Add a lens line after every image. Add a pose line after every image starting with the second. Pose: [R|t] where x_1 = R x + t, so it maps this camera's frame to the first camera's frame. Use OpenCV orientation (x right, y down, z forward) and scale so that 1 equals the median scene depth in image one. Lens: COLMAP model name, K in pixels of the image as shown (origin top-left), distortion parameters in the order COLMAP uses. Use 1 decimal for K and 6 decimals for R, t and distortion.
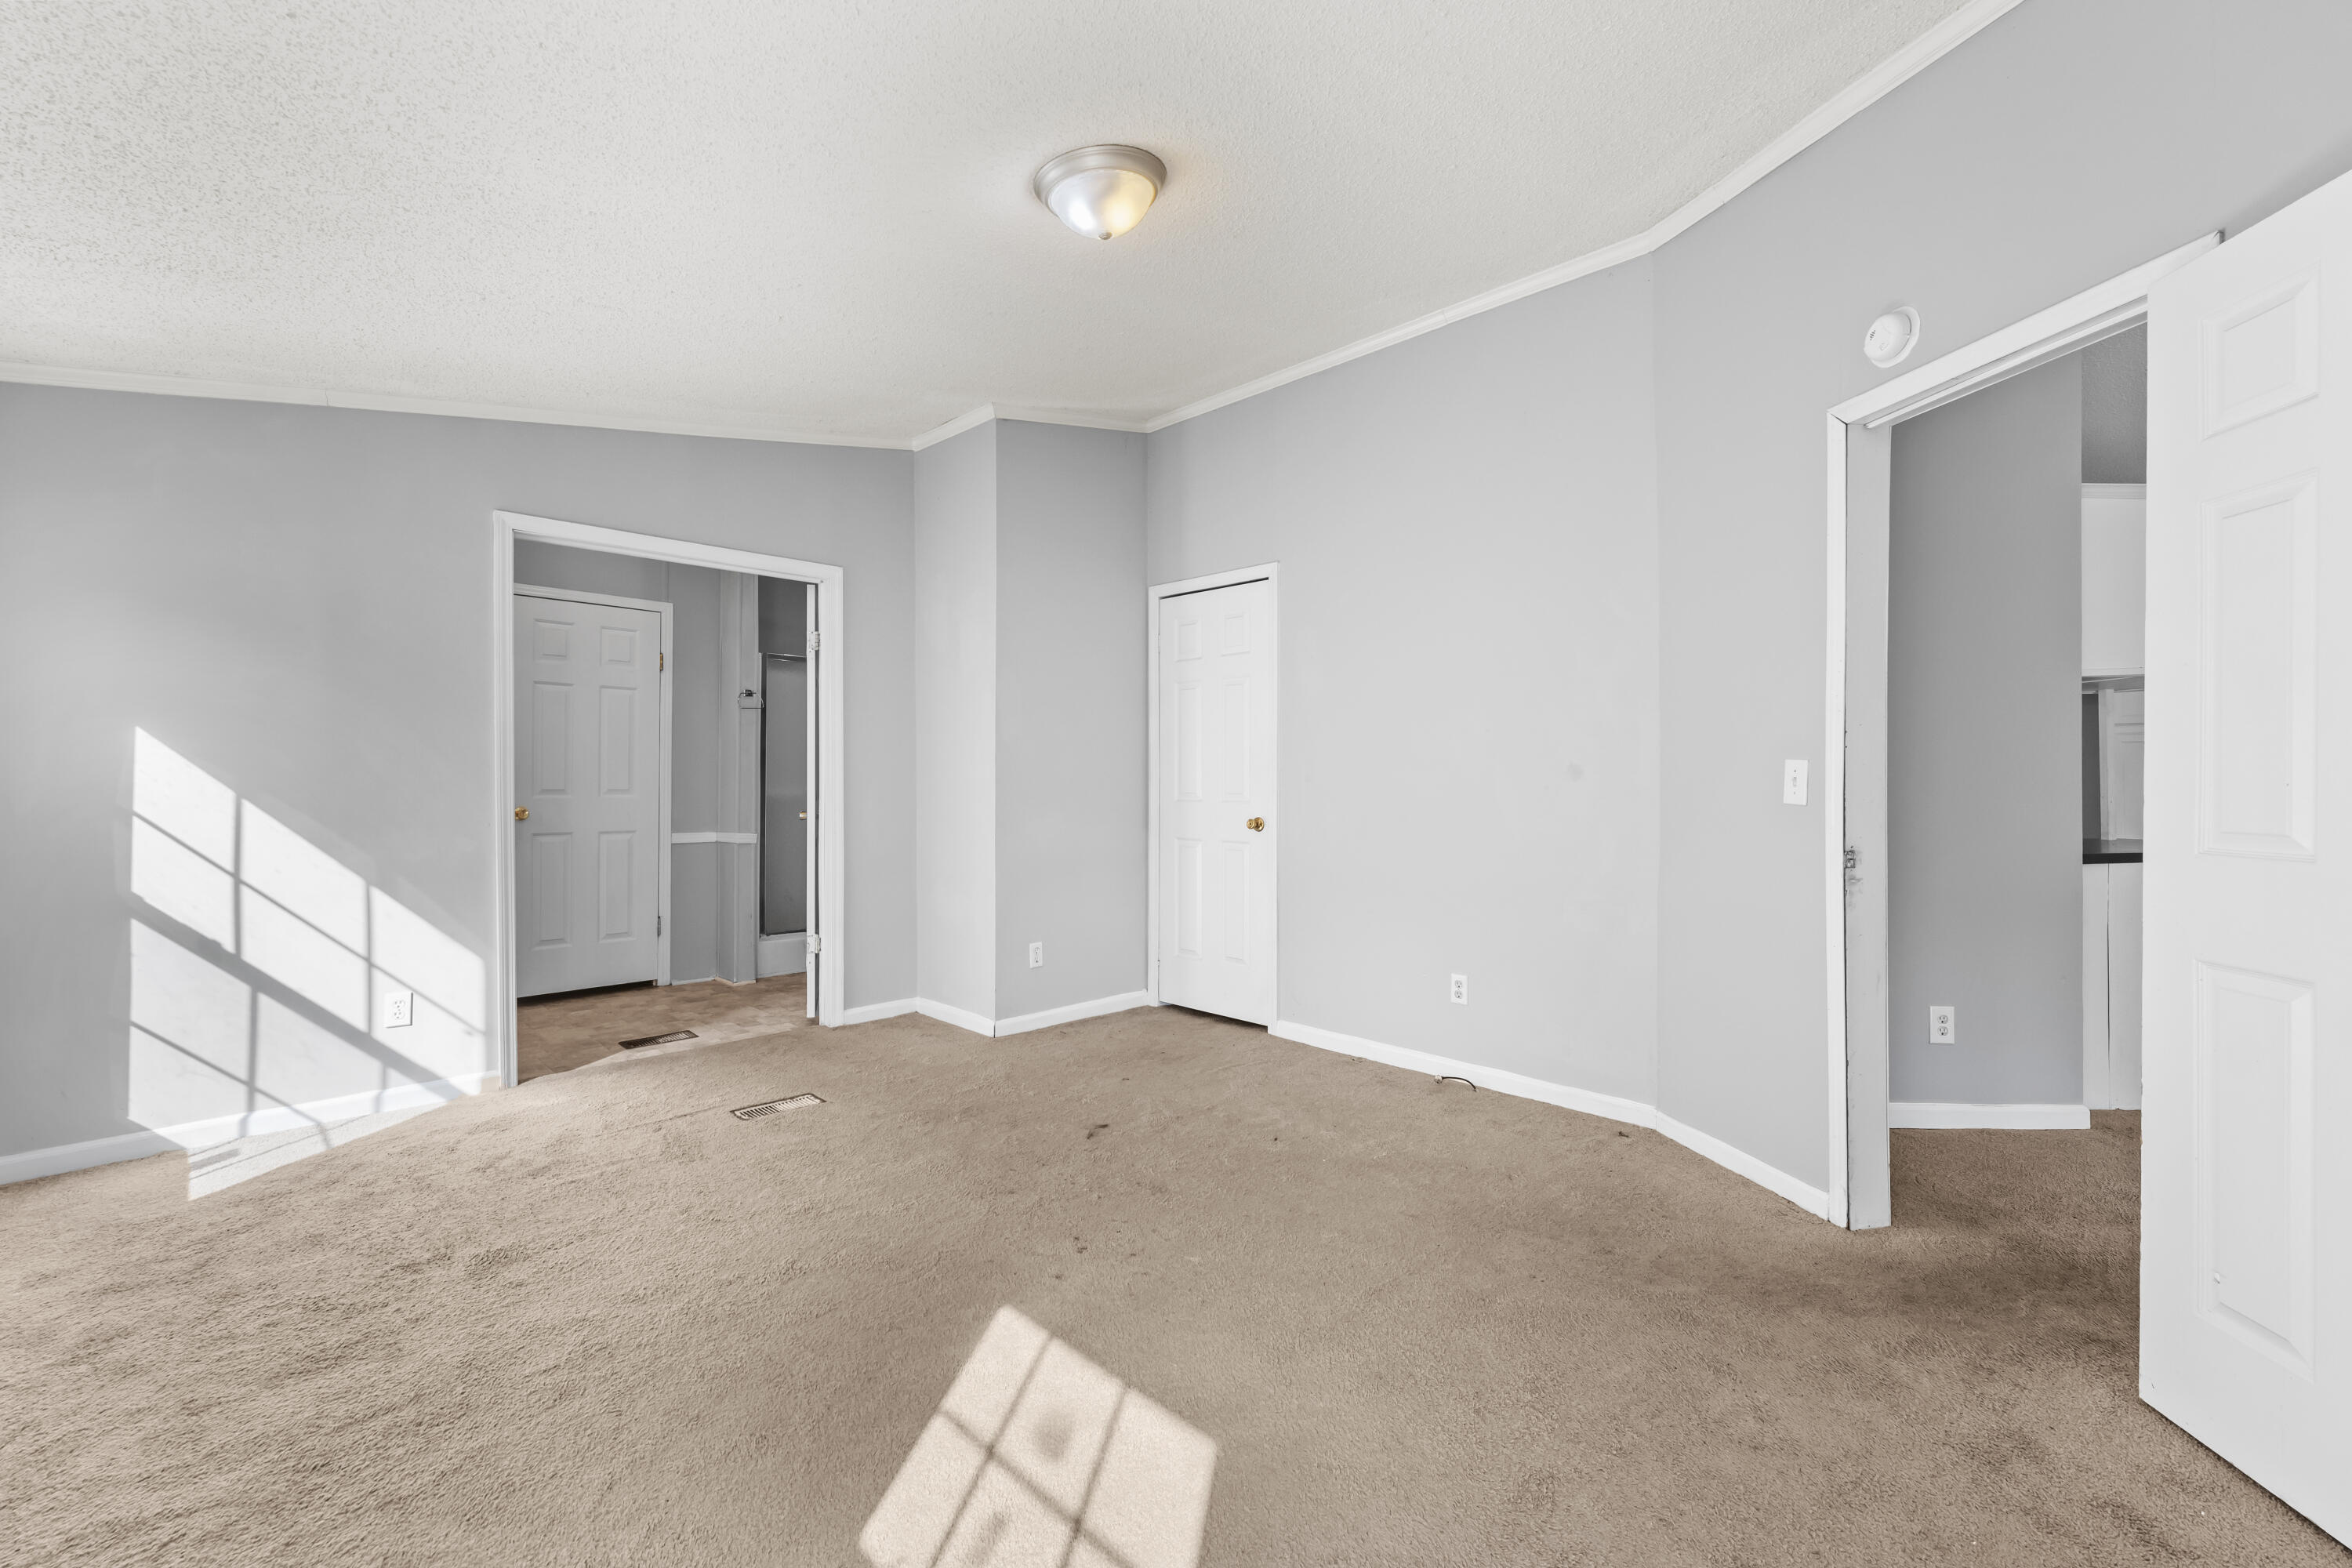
lens RADIAL K [[968.4, 0, 1172.4], [0, 968.4, 790.6], [0, 0, 1]] dist [0.003326, -0.001382]
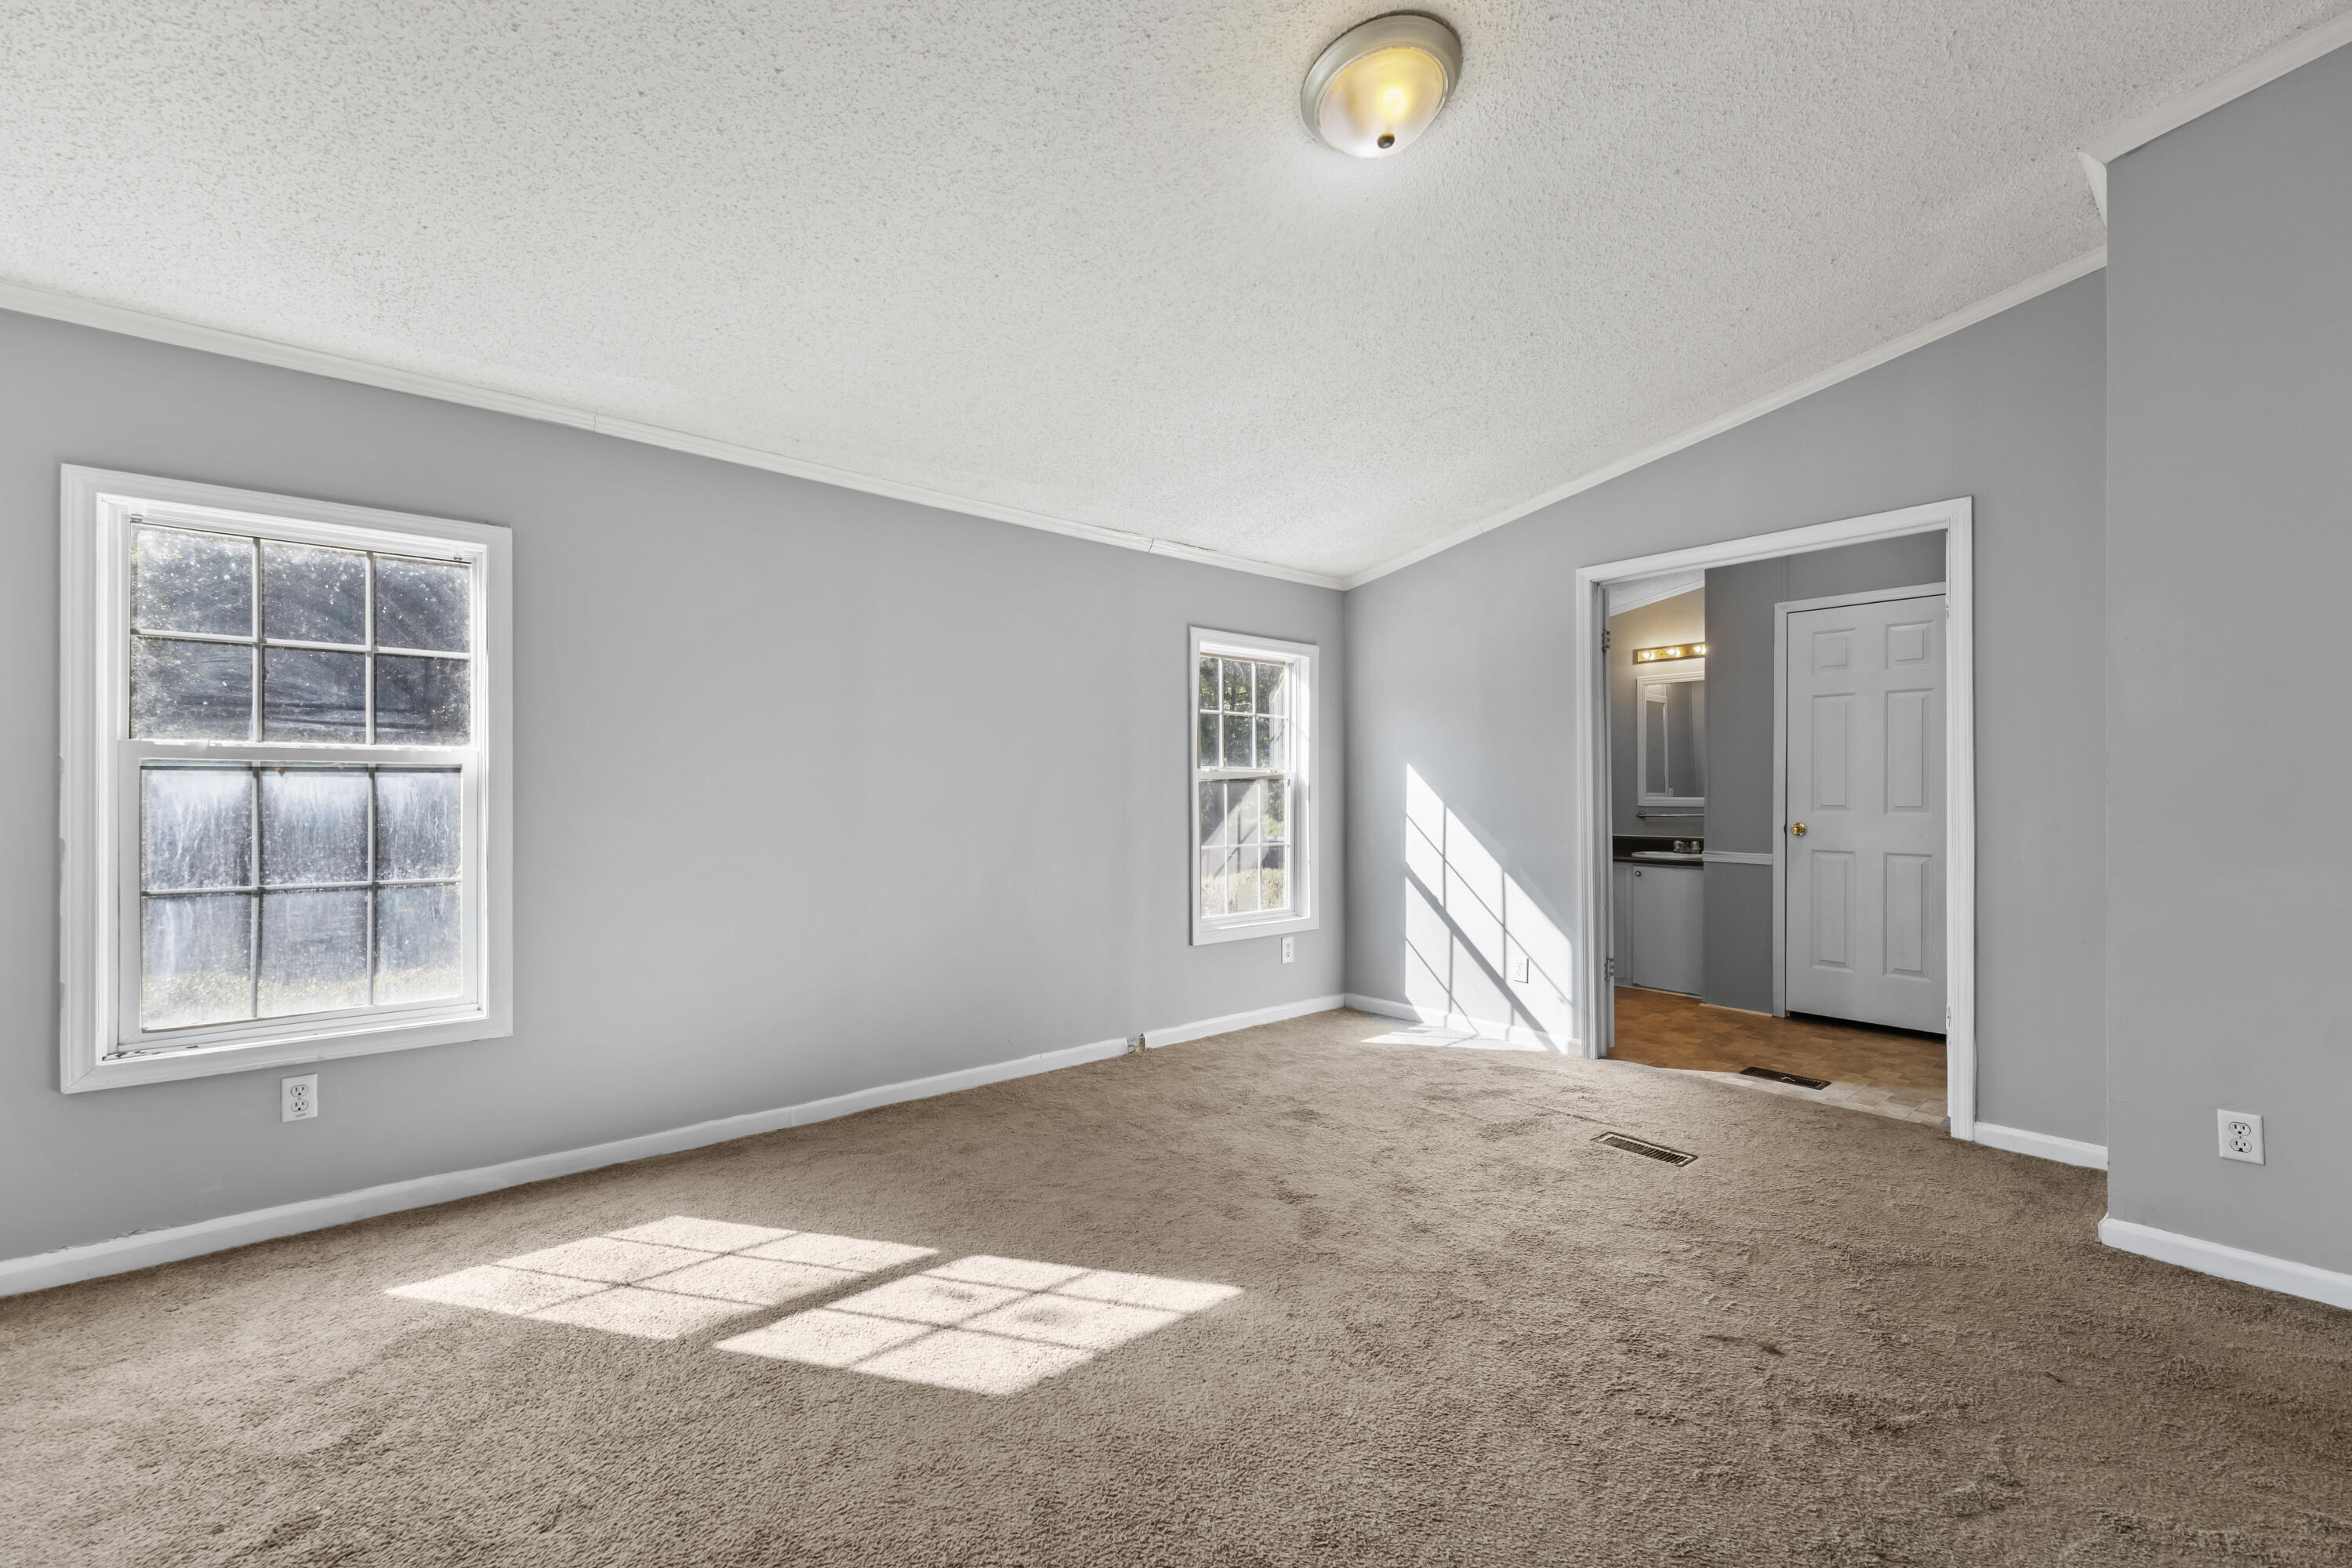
lens RADIAL K [[961.2, 0, 1157.6], [0, 961.2, 785.4], [0, 0, 1]] dist [0.015477, 0.000119]
pose [[-0.085243, -0.010602, -0.996304, 0.603209], [-0.010352, 0.999899, -0.009755, -0.006119], [0.996306, 0.009482, -0.085344, 0.669391]]
